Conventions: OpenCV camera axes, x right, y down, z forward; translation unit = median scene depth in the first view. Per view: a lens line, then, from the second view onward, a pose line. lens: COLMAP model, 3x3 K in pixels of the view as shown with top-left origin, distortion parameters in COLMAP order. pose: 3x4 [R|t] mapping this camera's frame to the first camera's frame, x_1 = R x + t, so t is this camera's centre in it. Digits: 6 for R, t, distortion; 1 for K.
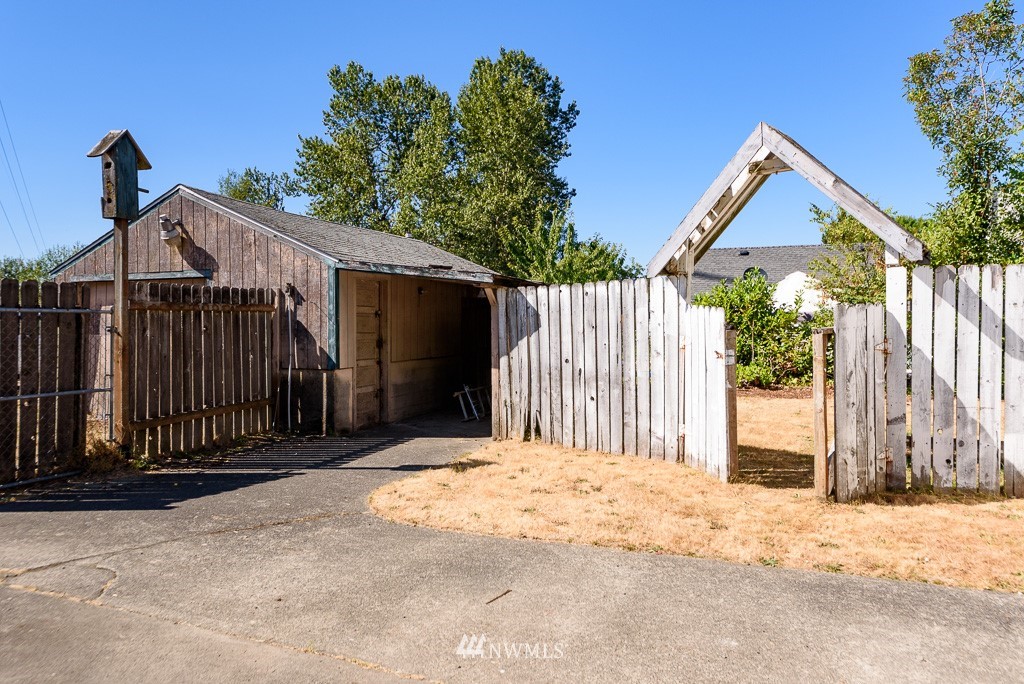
lens RADIAL K [[692.3, 0, 512.4], [0, 692.3, 336.8], [0, 0, 1]] dist [-0.001801, 0.001513]
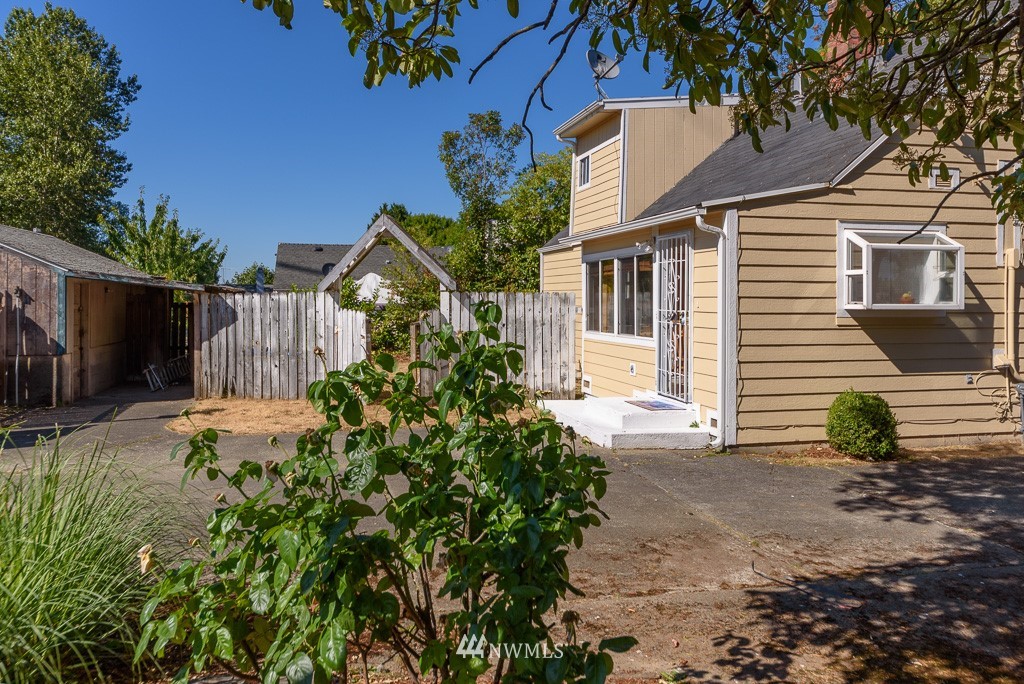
lens RADIAL K [[717.4, 0, 488.0], [0, 717.4, 286.0], [0, 0, 1]] dist [-0.001571, -0.001560]
pose [[0.827178, 0.015572, 0.561725, -0.367494], [0.007093, 0.999247, -0.038146, -0.024614], [-0.561896, 0.035537, 0.826444, -0.570944]]
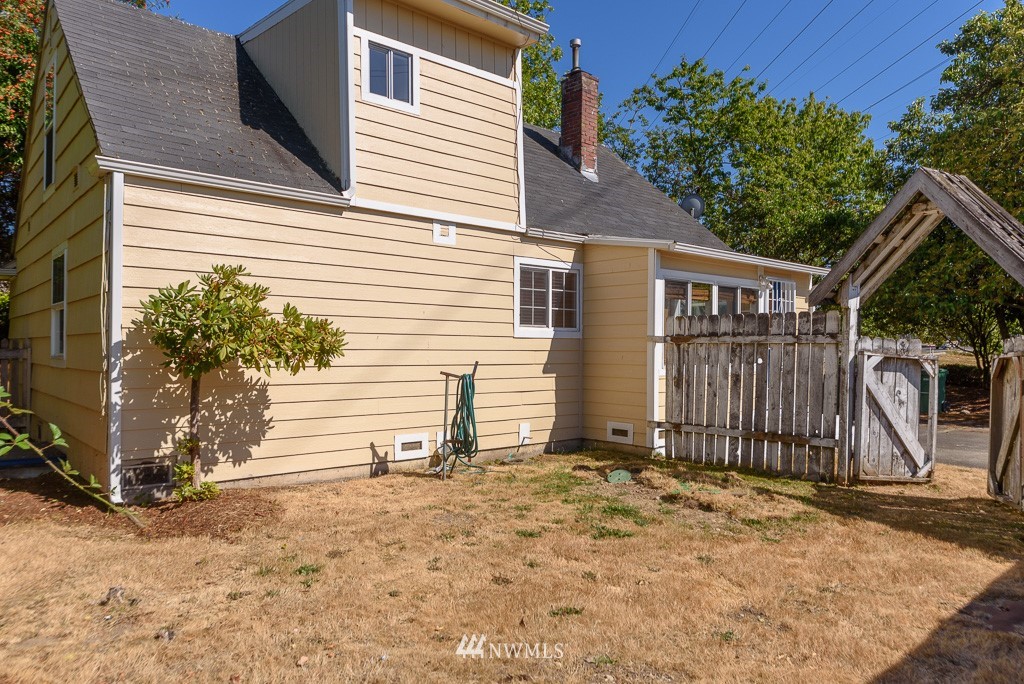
lens RADIAL K [[692.3, 0, 512.4], [0, 692.3, 336.8], [0, 0, 1]] dist [-0.001801, 0.001513]
pose [[-0.878718, 0.005438, 0.477310, 0.342302], [0.007080, 0.999974, 0.001641, -0.038628], [-0.477289, 0.004821, -0.878733, 1.720135]]
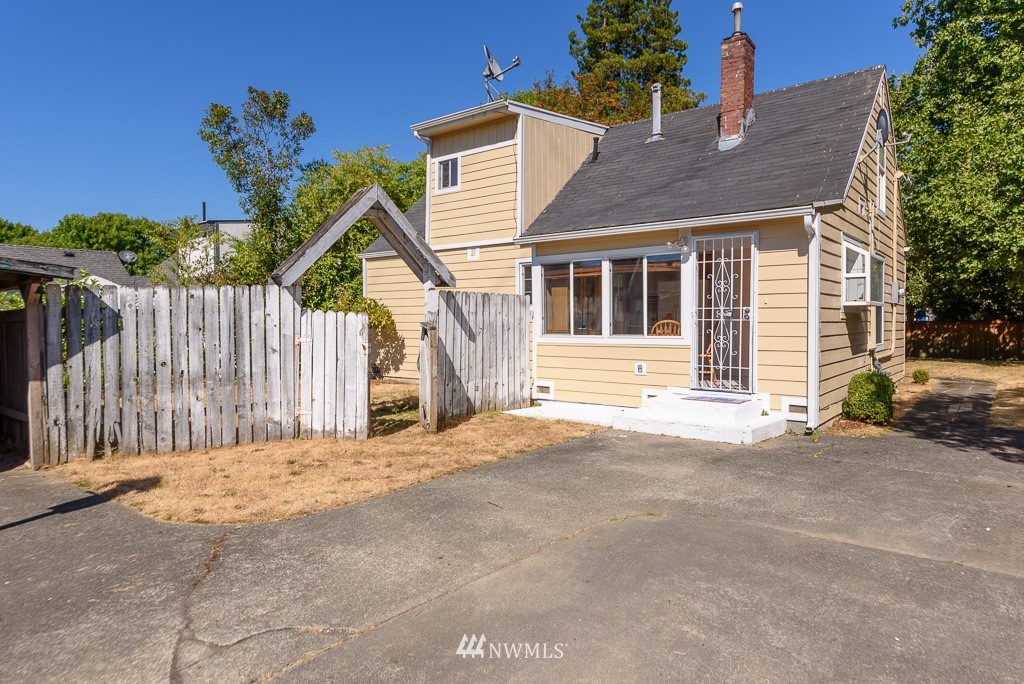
lens RADIAL K [[619.3, 0, 531.4], [0, 619.3, 330.6], [0, 0, 1]] dist [0.004330, -0.002300]
pose [[0.289680, -0.014847, 0.957008, -0.562950], [0.026128, 0.999630, 0.007600, -0.005082], [-0.956767, 0.022803, 0.289960, 0.231570]]
